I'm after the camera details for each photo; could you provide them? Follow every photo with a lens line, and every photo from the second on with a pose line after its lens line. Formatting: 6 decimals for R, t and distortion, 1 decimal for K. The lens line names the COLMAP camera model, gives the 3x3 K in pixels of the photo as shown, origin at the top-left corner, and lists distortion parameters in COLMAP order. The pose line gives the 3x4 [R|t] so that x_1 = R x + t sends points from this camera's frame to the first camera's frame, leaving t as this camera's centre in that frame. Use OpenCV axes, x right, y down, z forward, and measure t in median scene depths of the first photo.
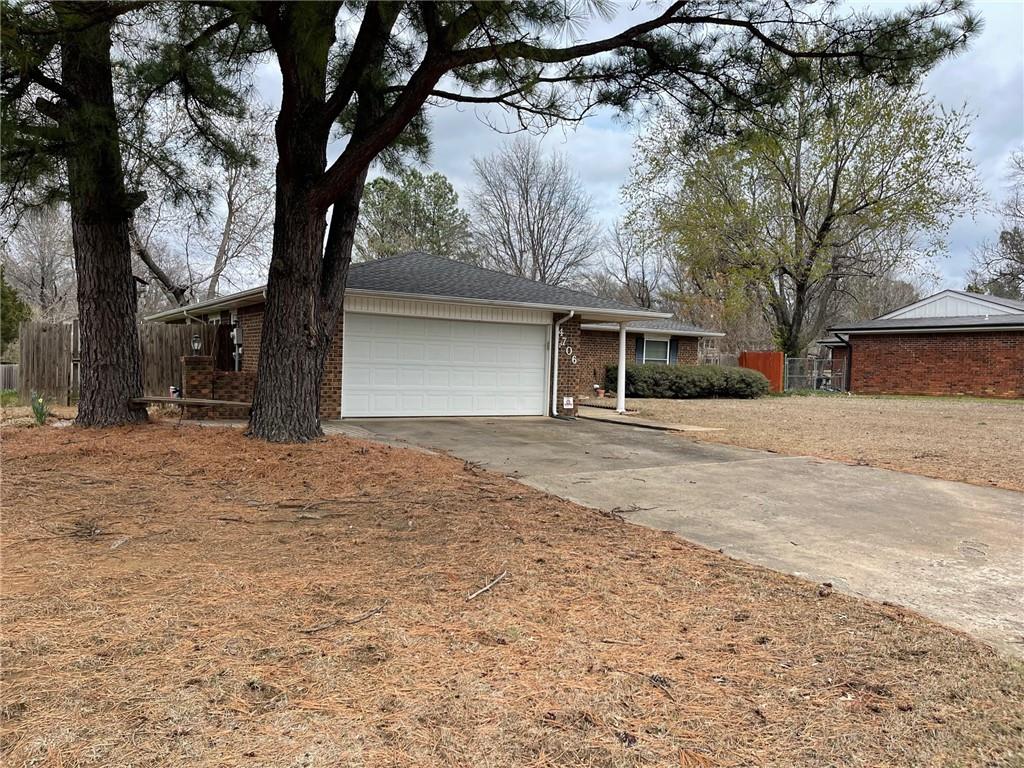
lens RADIAL K [[767.0, 0, 510.7], [0, 767.0, 383.2], [0, 0, 1]] dist [0.042485, -0.035120]
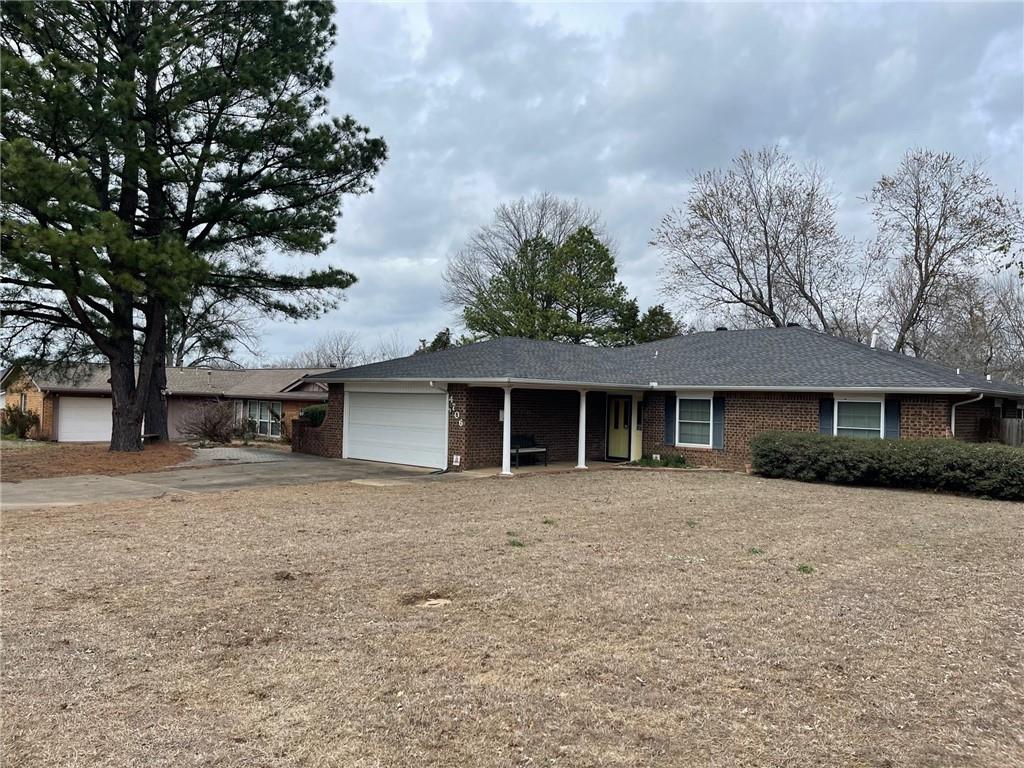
lens RADIAL K [[767.0, 0, 509.3], [0, 767.0, 382.2], [0, 0, 1]] dist [0.042485, -0.035120]
pose [[0.268689, -0.048806, -0.961990, 1.213907], [-0.043409, 0.997087, -0.062711, -0.022816], [0.962248, 0.058608, 0.265788, 0.769949]]
